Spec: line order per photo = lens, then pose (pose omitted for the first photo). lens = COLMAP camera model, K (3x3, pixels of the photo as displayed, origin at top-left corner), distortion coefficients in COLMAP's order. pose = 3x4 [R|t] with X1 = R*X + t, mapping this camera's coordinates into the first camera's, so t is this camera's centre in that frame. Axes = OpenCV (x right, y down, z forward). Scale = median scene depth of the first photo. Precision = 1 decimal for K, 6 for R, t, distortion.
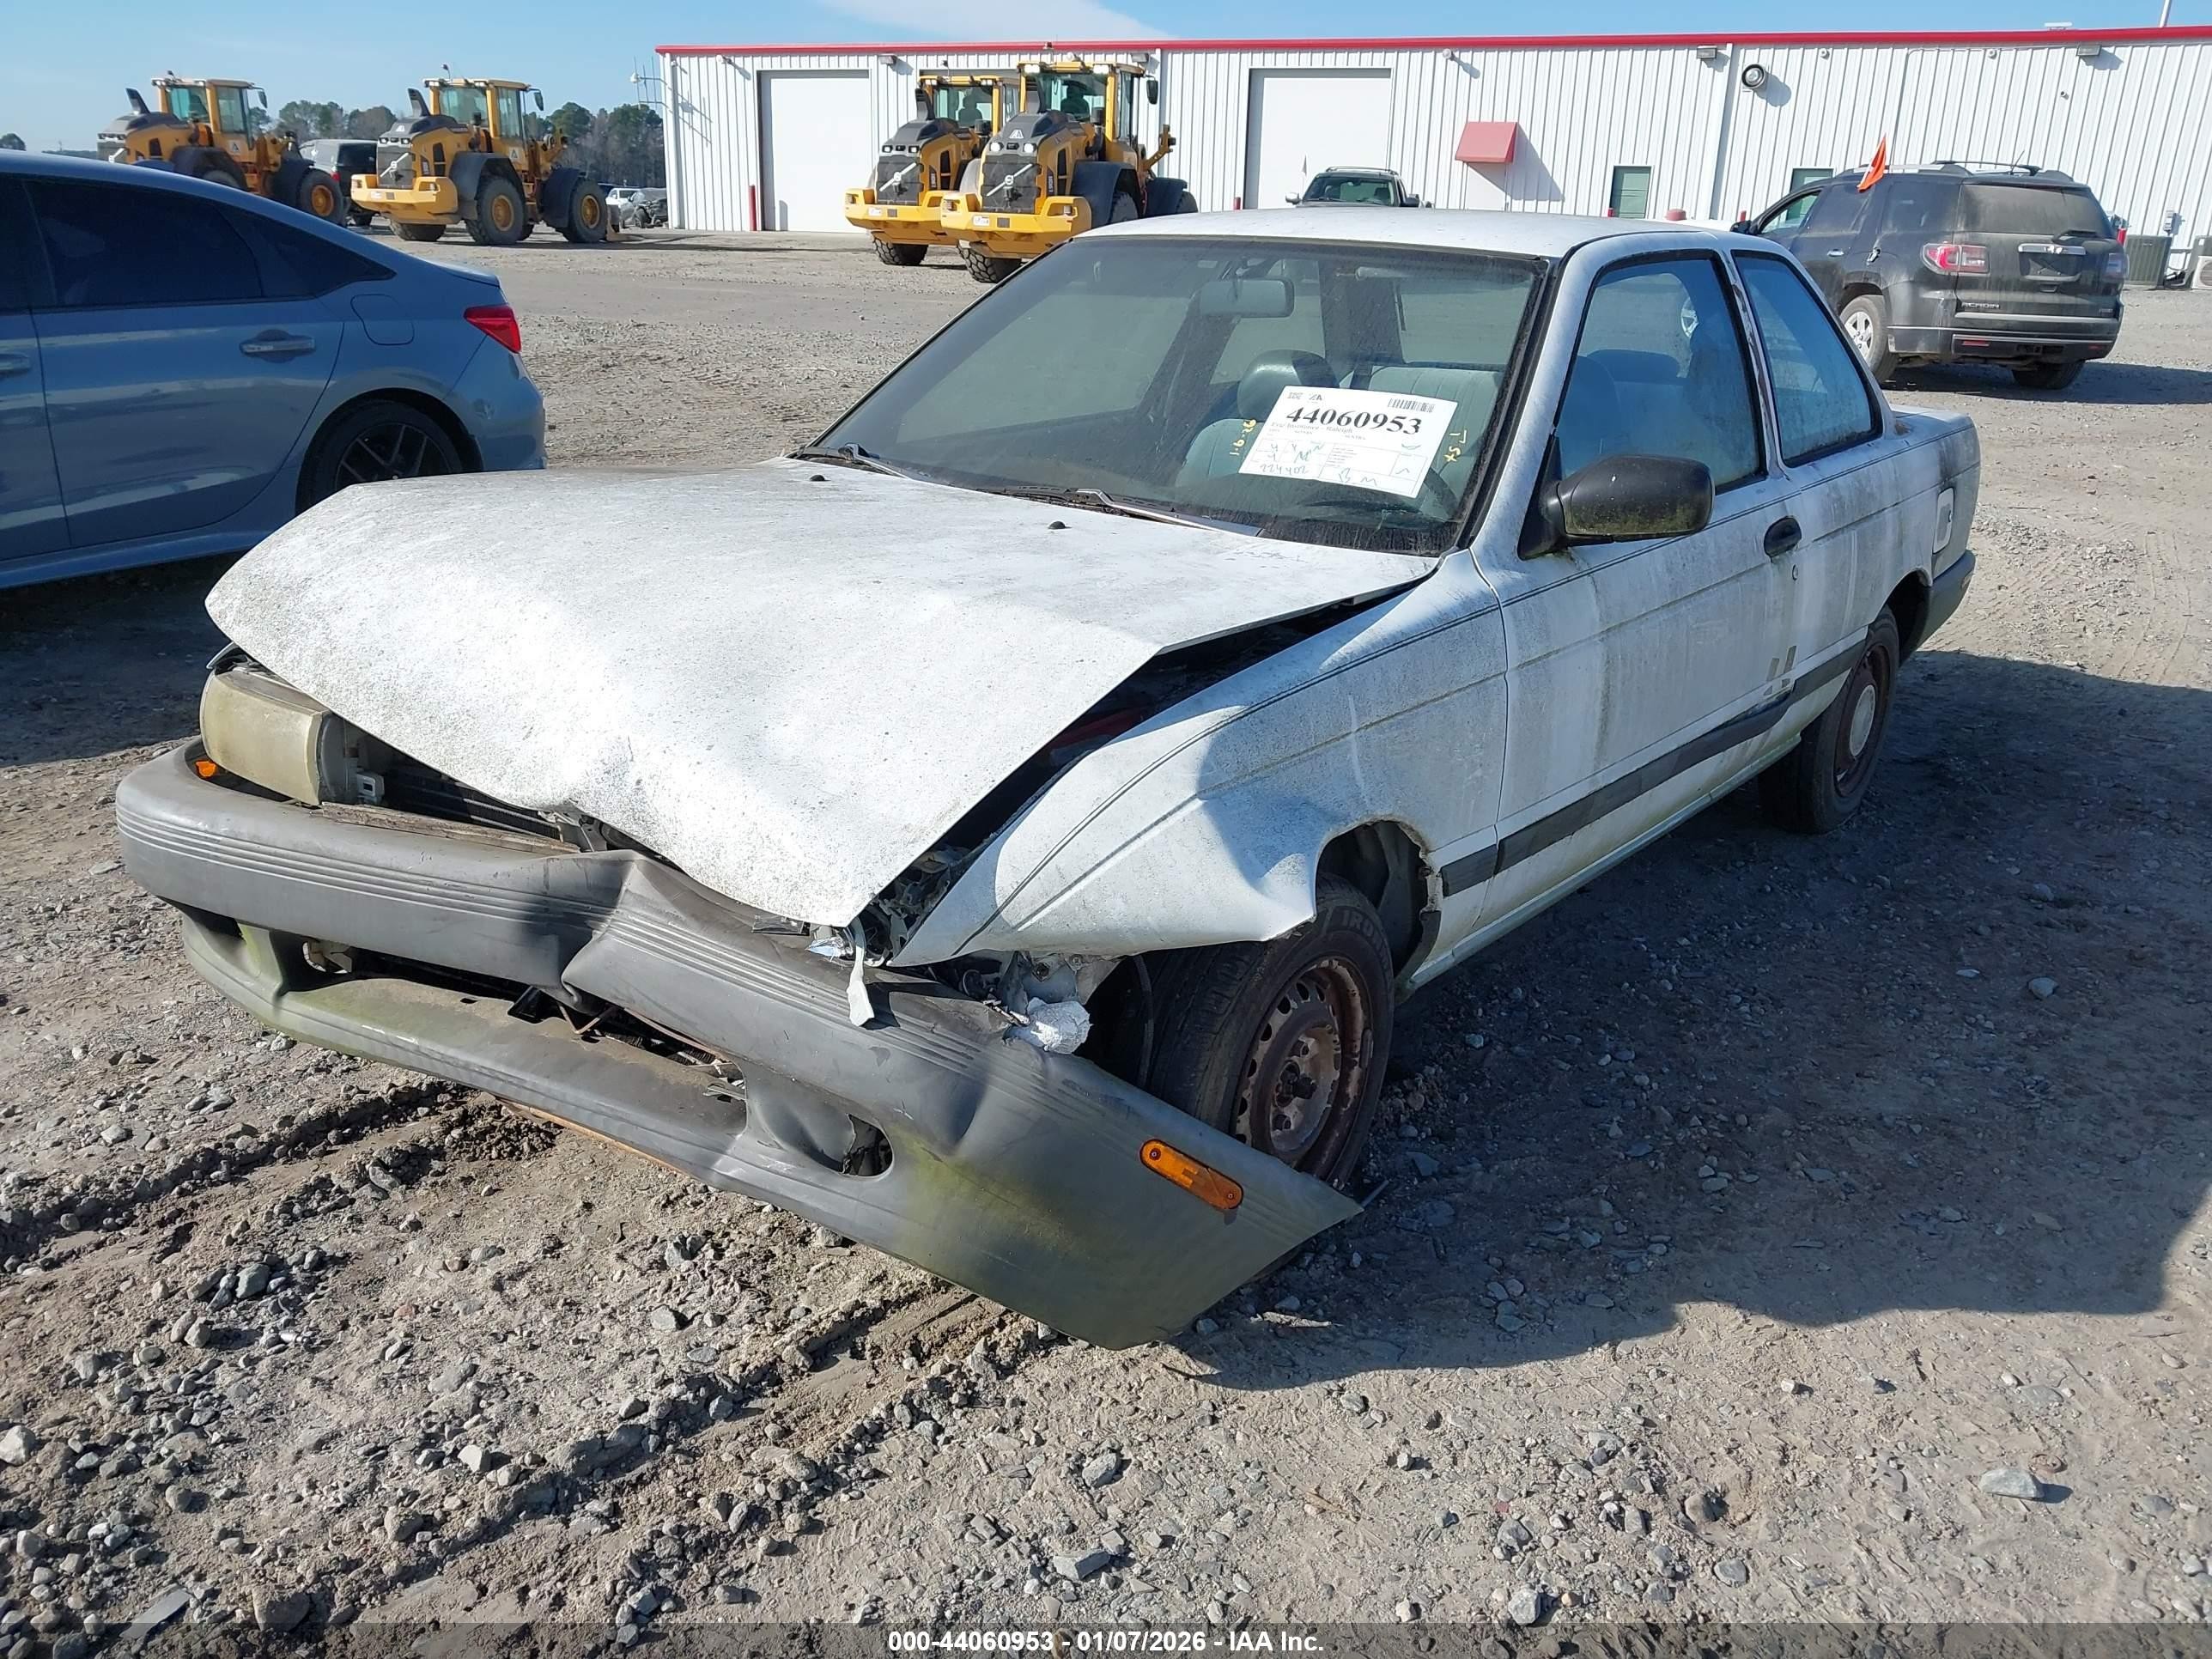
lens RADIAL K [[1782.2, 0, 1096.5], [0, 1782.2, 837.6], [0, 0, 1]] dist [0.017028, -0.009314]
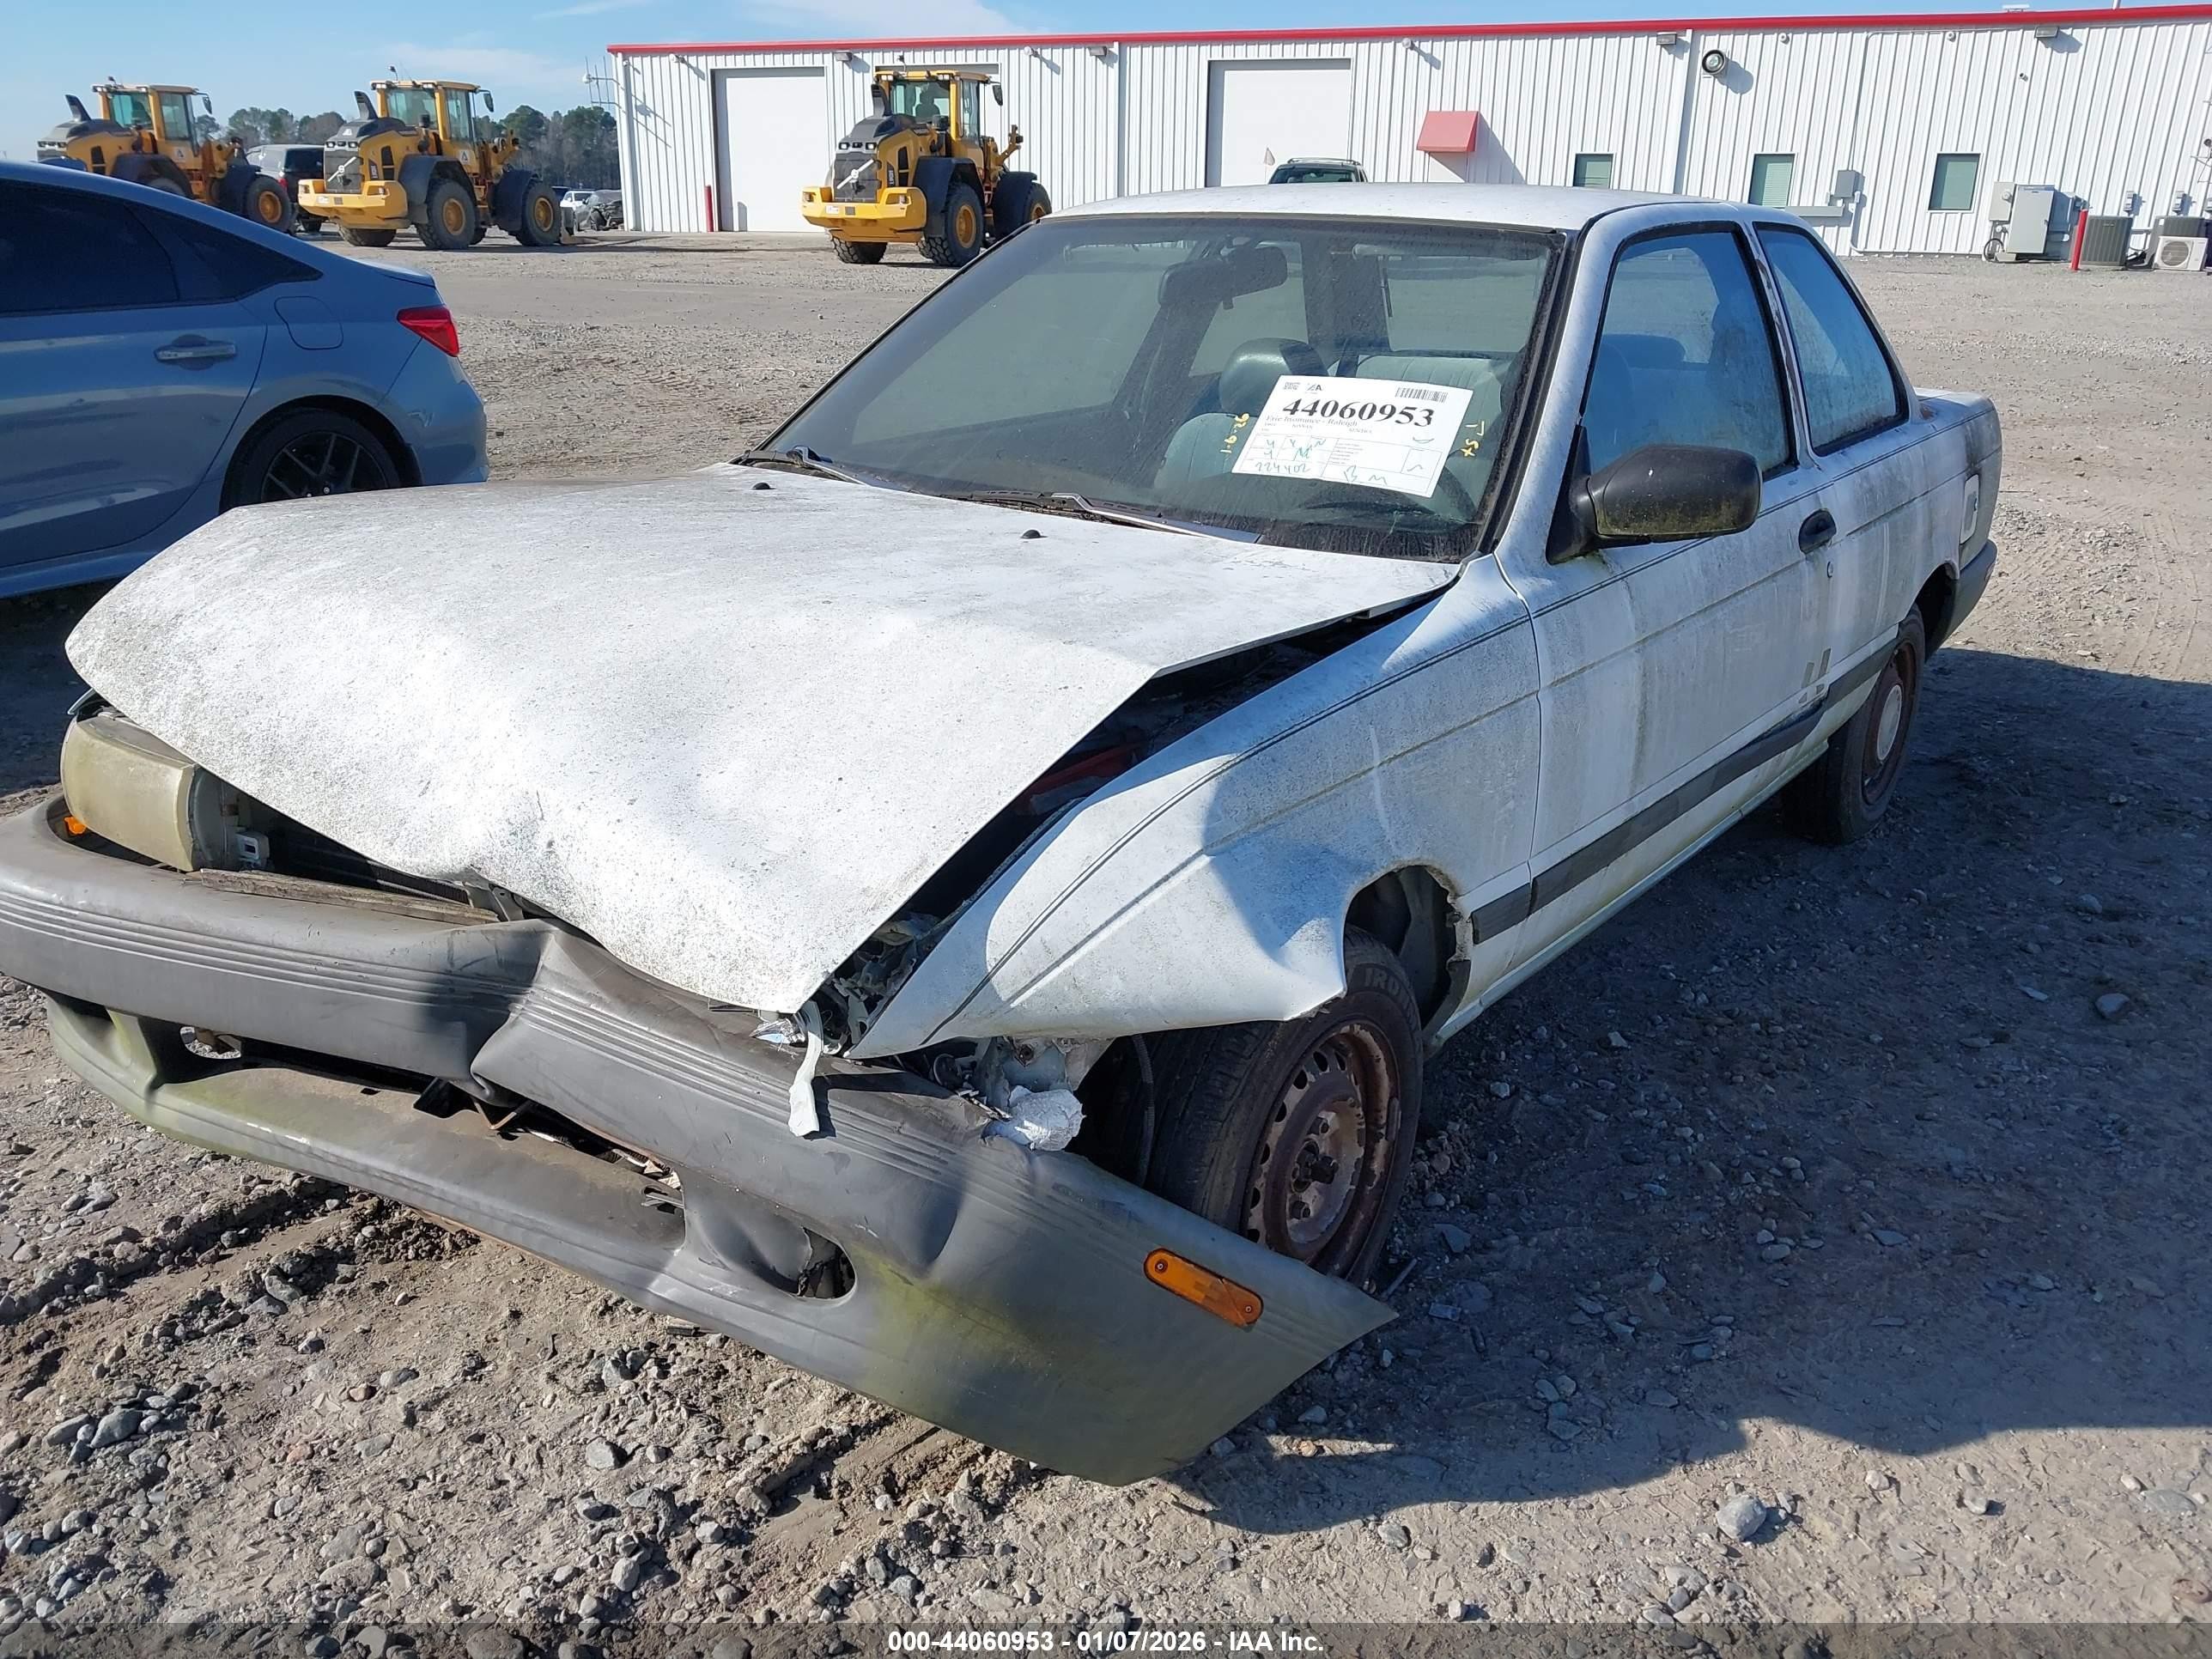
lens RADIAL K [[1782.2, 0, 1103.8], [0, 1782.2, 828.0], [0, 0, 1]] dist [0.017028, -0.009314]
pose [[0.999602, -0.020672, 0.019199, -0.005754], [0.020739, 0.999779, -0.003325, -0.023527], [-0.019126, 0.003722, 0.999810, 0.102321]]
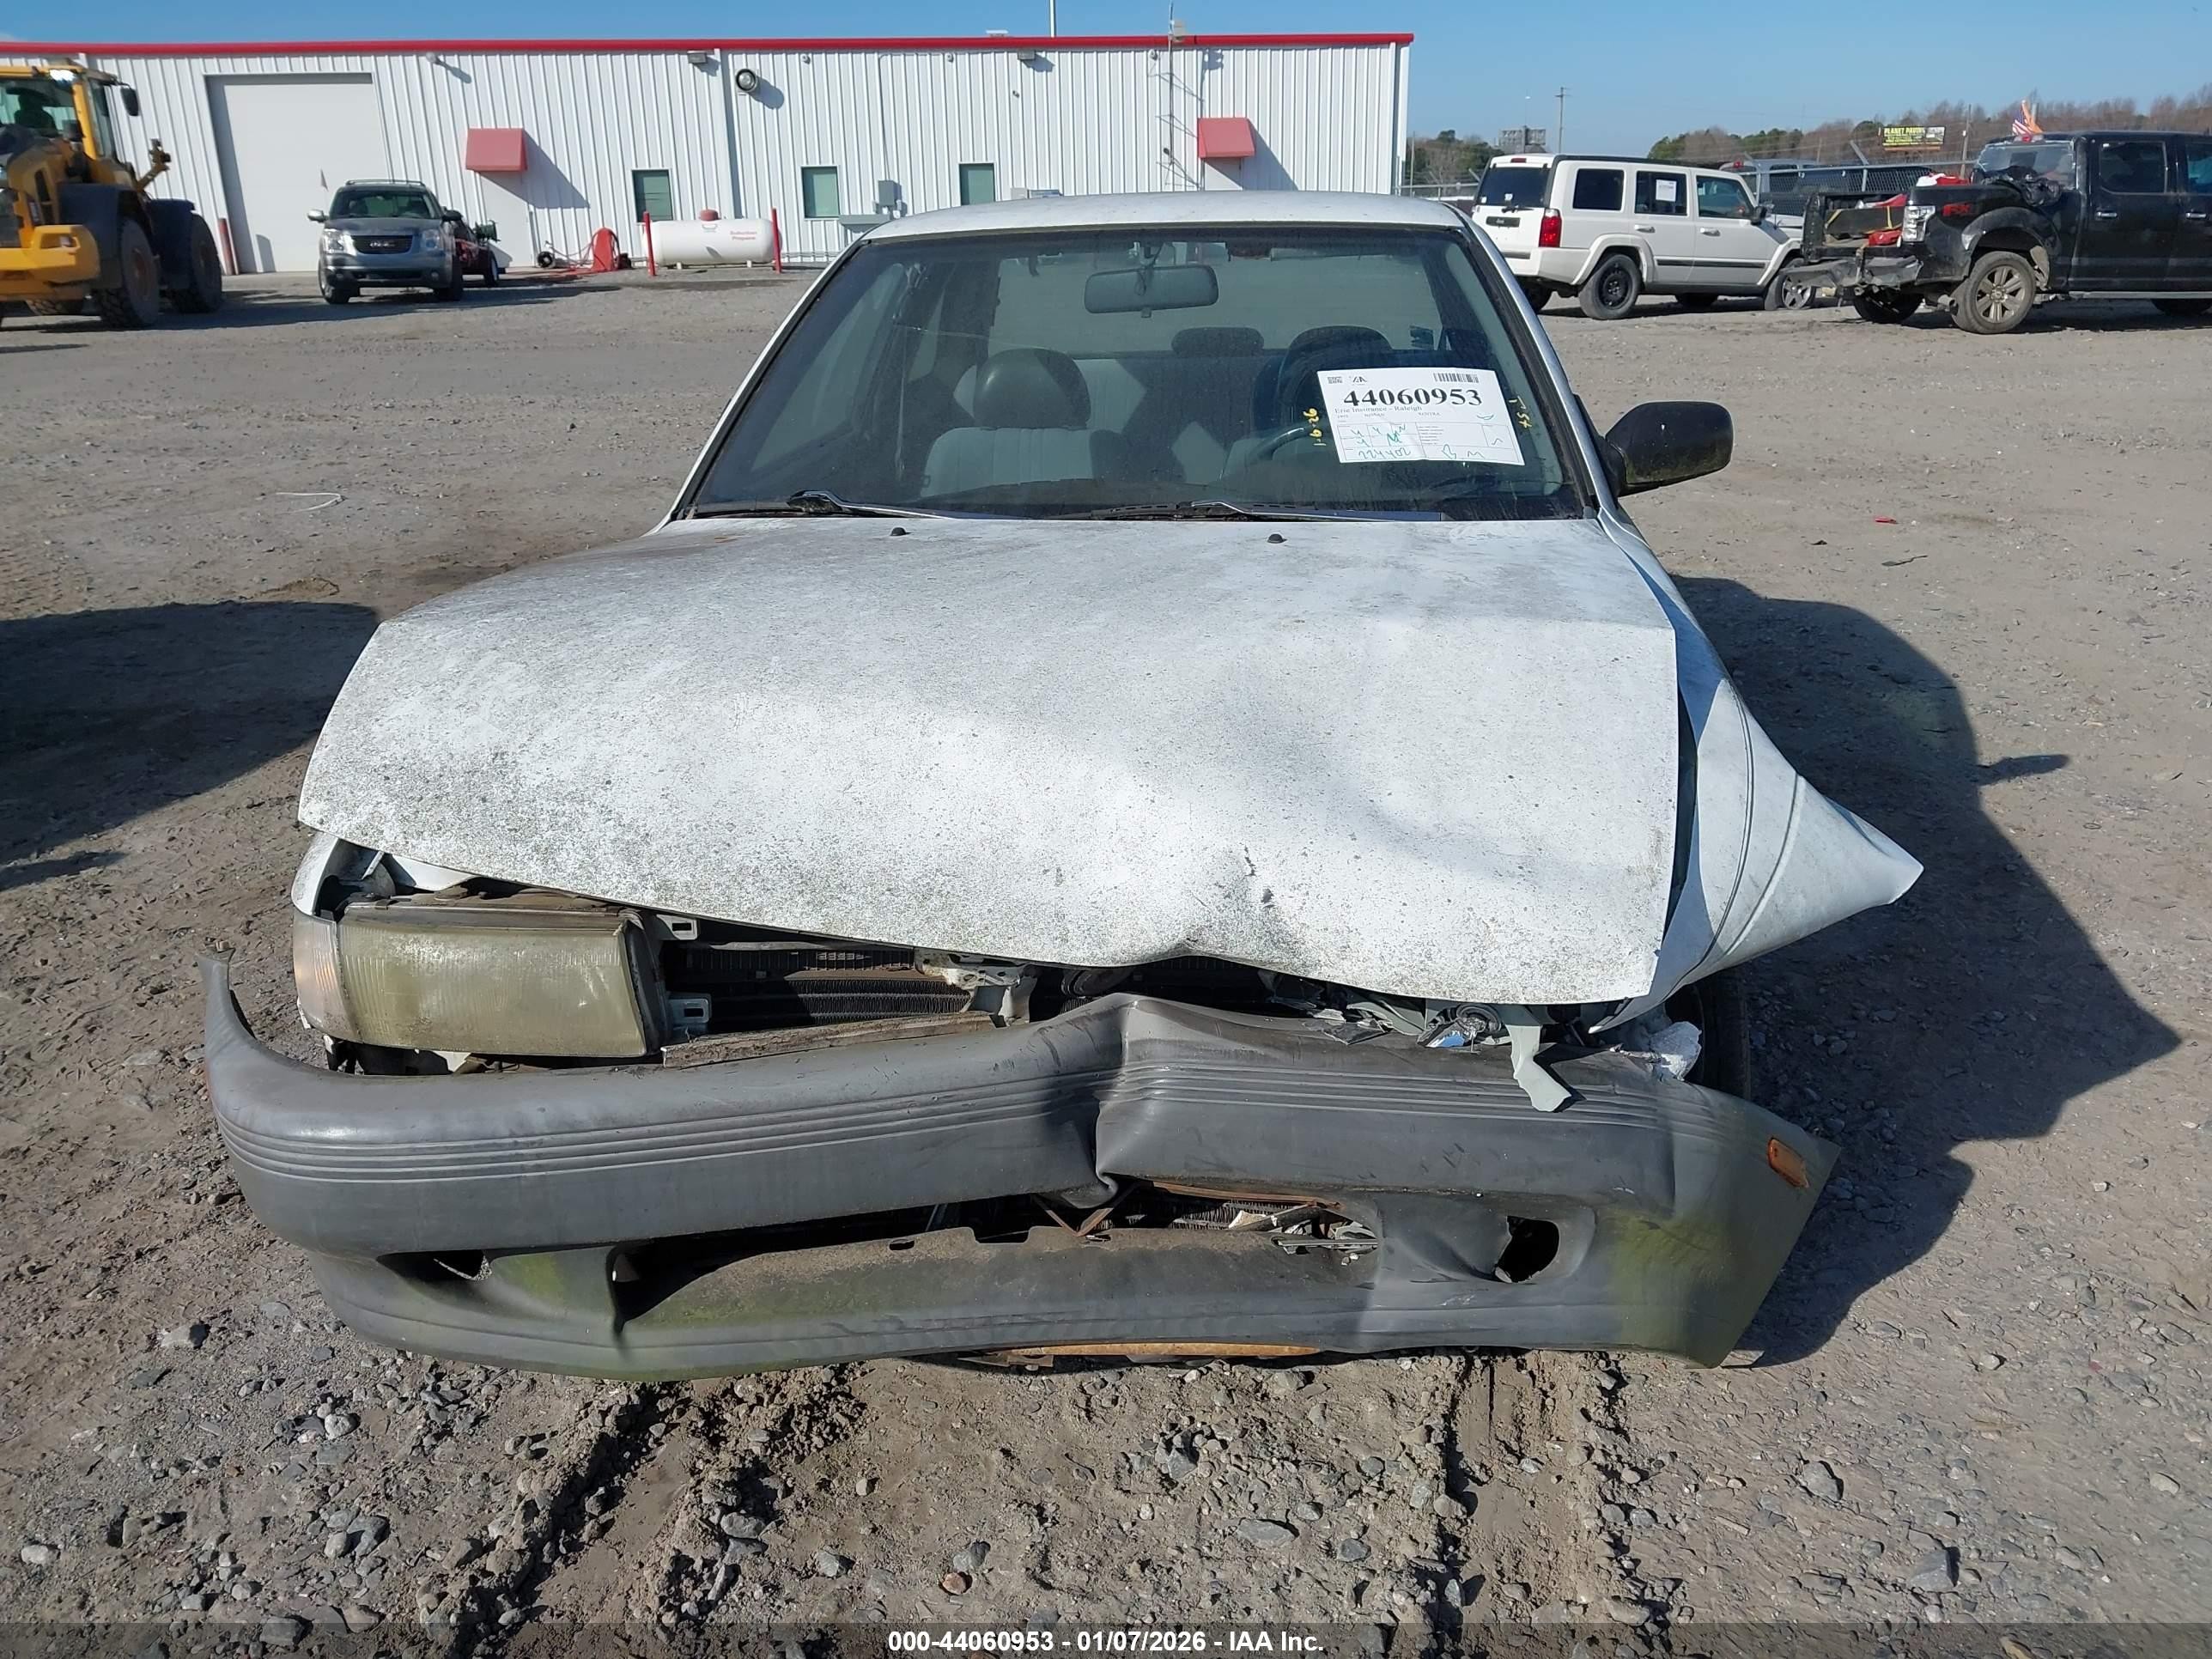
lens RADIAL K [[1782.2, 0, 1091.2], [0, 1782.2, 837.3], [0, 0, 1]] dist [0.017028, -0.009314]
pose [[0.847907, -0.216701, 0.483833, -0.534997], [0.218667, 0.974349, 0.053188, -0.089782], [-0.482948, 0.060700, 0.873543, 0.243925]]
